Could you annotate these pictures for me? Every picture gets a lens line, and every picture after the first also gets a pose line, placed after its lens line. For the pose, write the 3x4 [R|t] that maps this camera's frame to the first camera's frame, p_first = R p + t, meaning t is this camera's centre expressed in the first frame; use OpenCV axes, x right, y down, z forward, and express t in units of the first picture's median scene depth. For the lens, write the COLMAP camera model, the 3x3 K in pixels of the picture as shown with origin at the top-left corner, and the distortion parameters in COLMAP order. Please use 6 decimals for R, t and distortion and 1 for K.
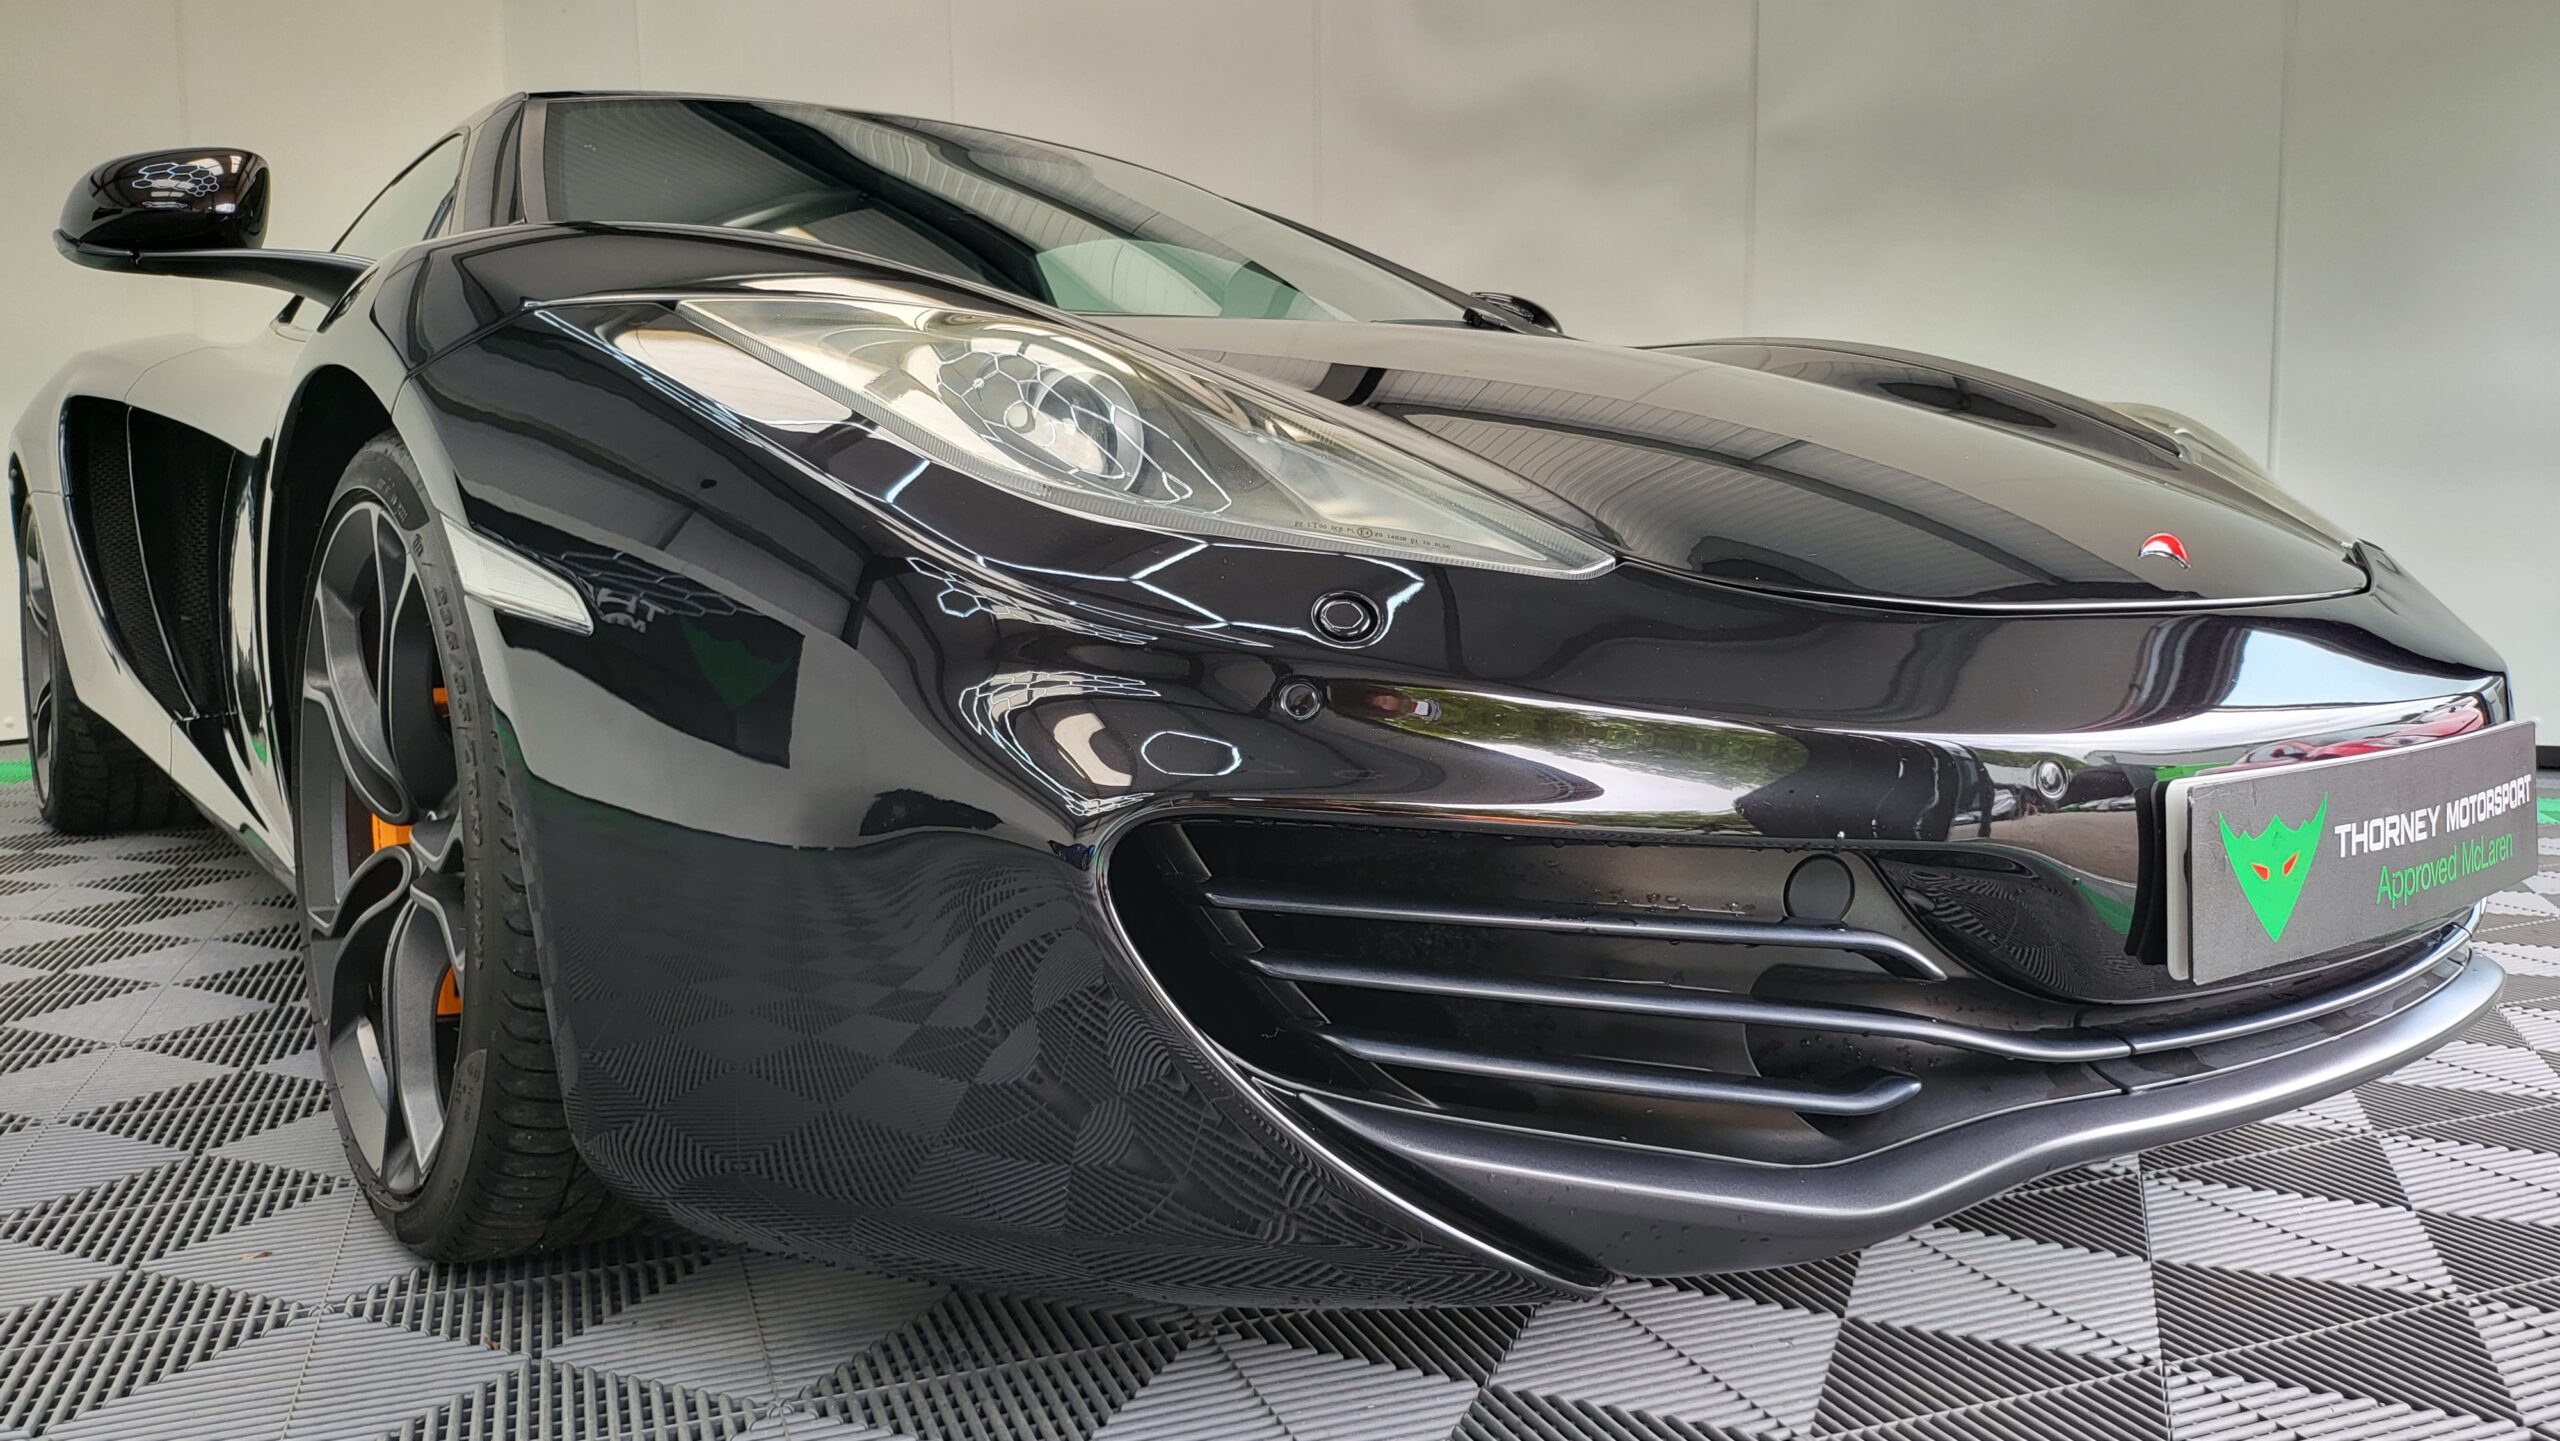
lens RADIAL K [[1796.2, 0, 1276.2], [0, 1796.2, 832.9], [0, 0, 1]] dist [0.008048, -0.007102]
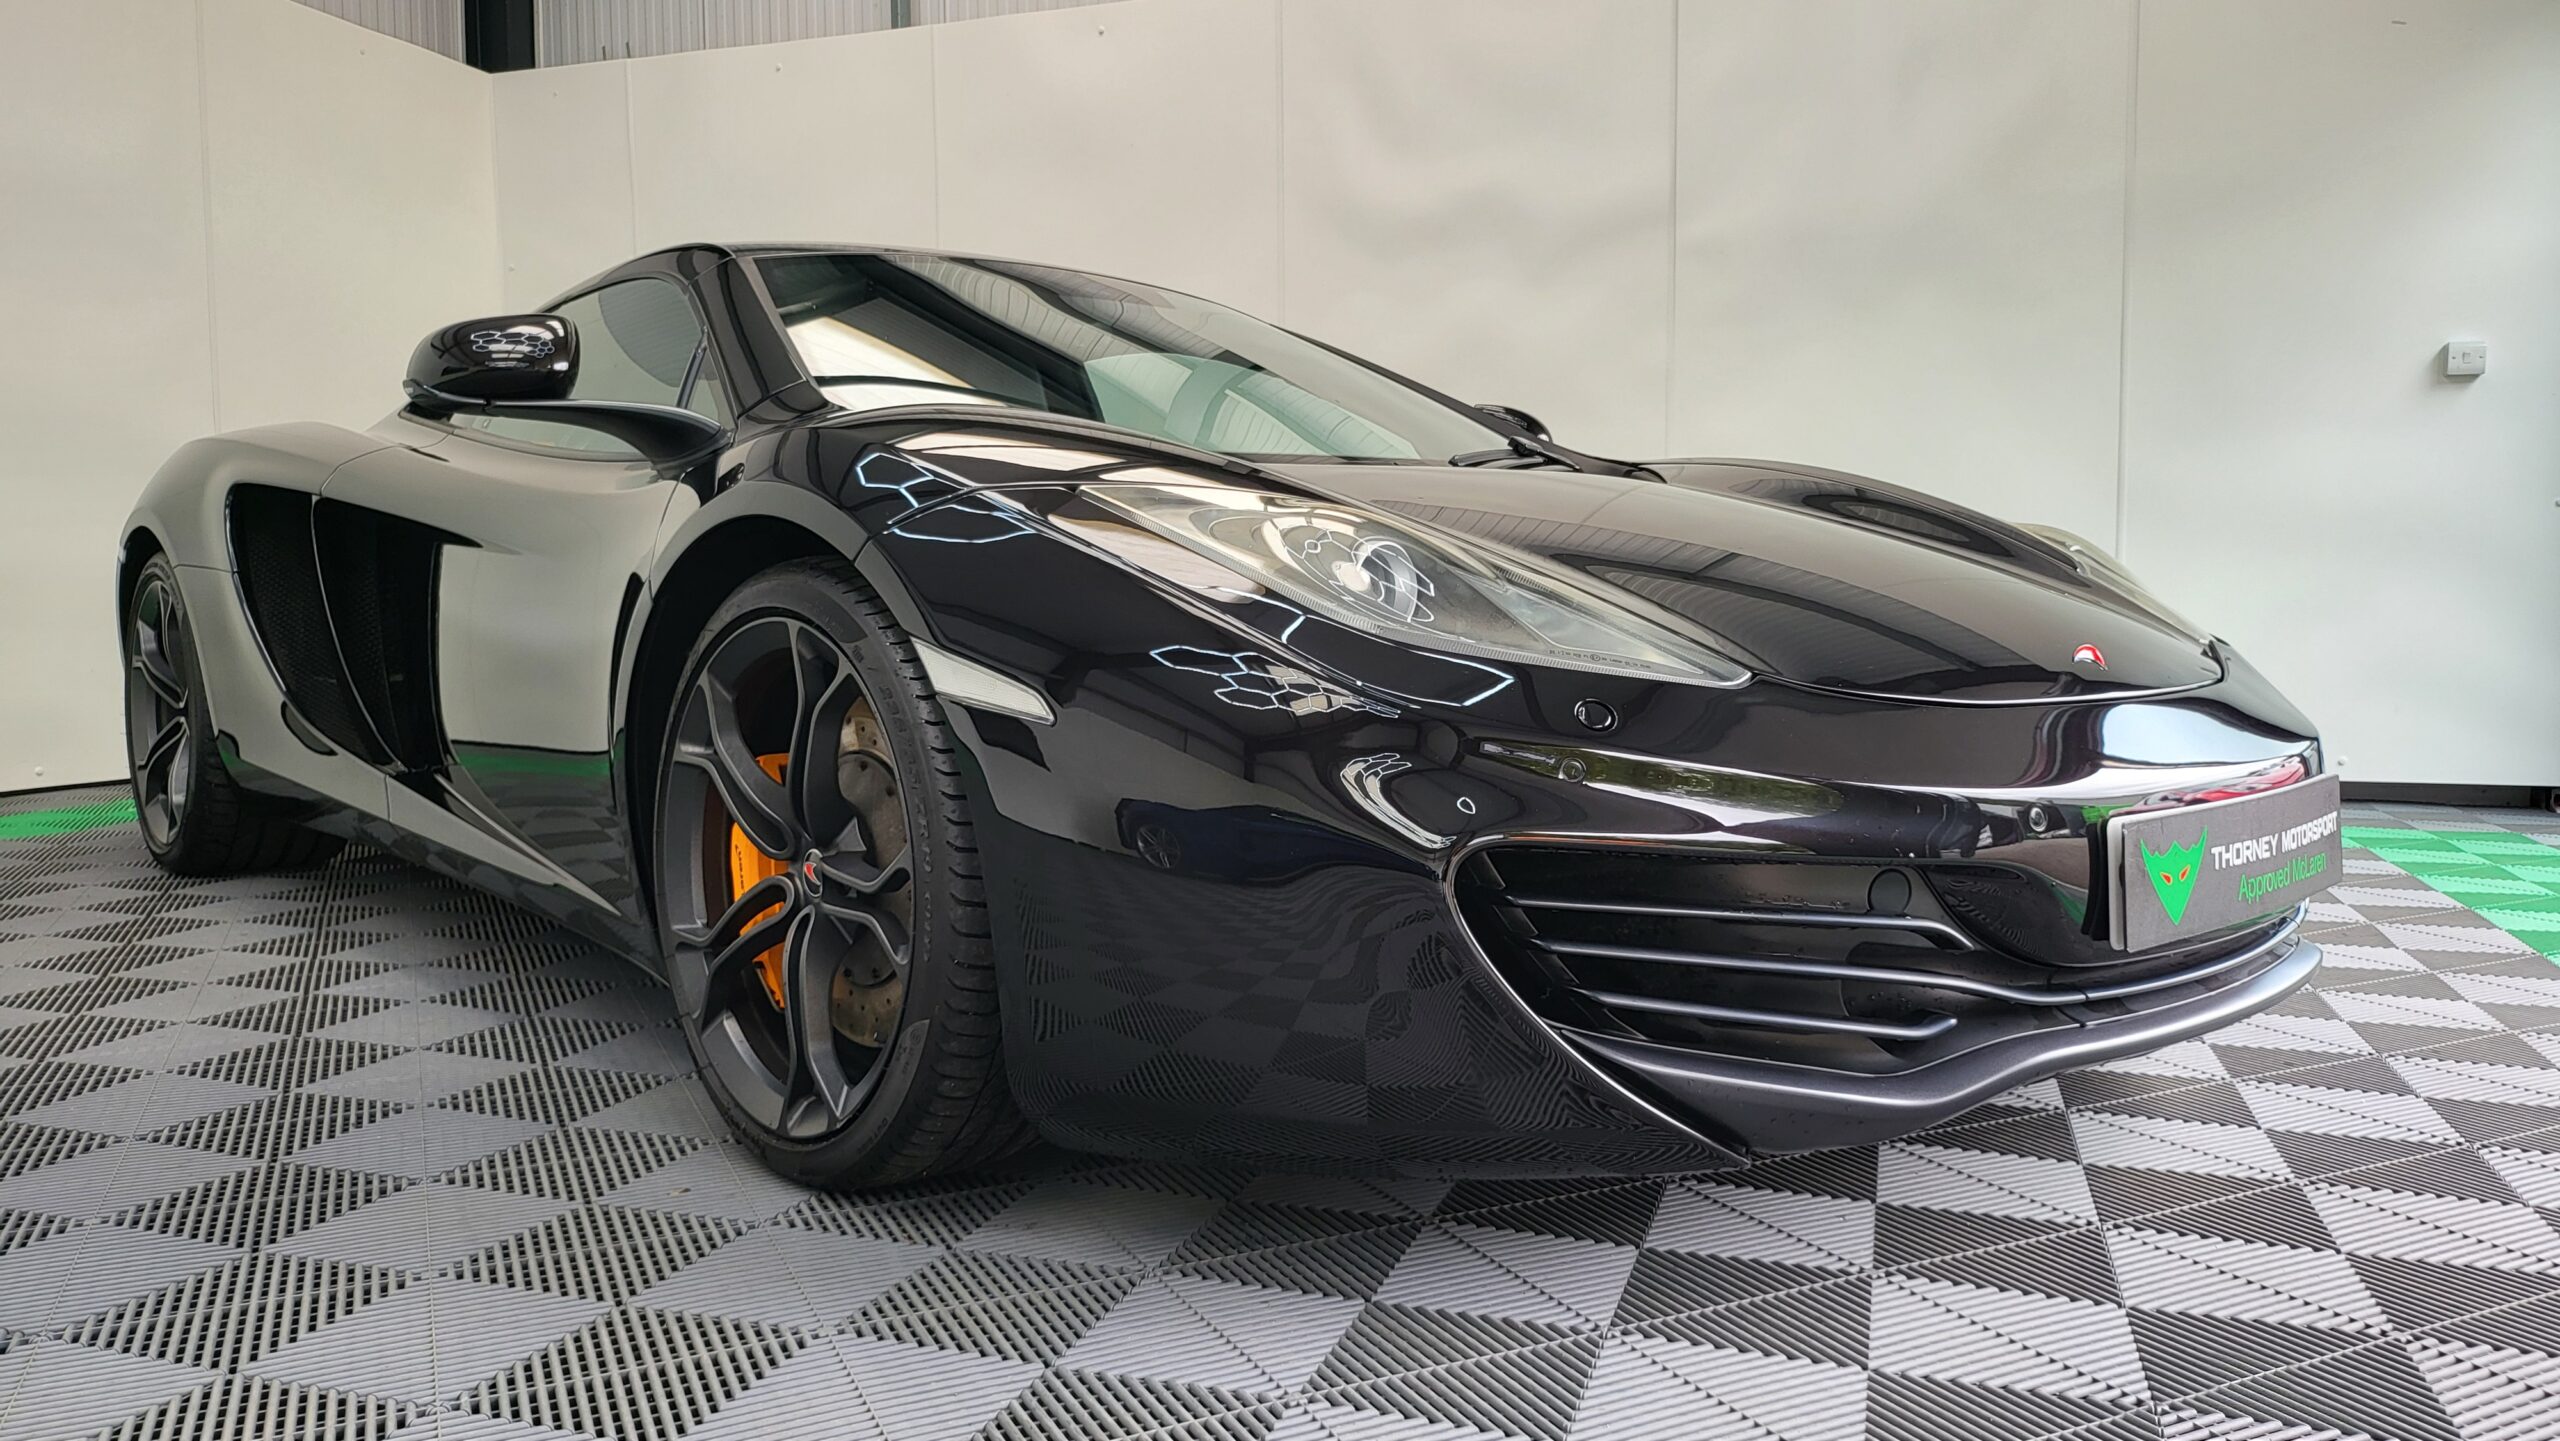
lens RADIAL K [[1796.2, 0, 1276.2], [0, 1796.2, 832.9], [0, 0, 1]] dist [0.008048, -0.007102]
pose [[0.997198, -0.007099, 0.074476, -0.249777], [0.008658, 0.999750, -0.020637, 0.006579], [-0.074311, 0.021224, 0.997009, -0.362234]]
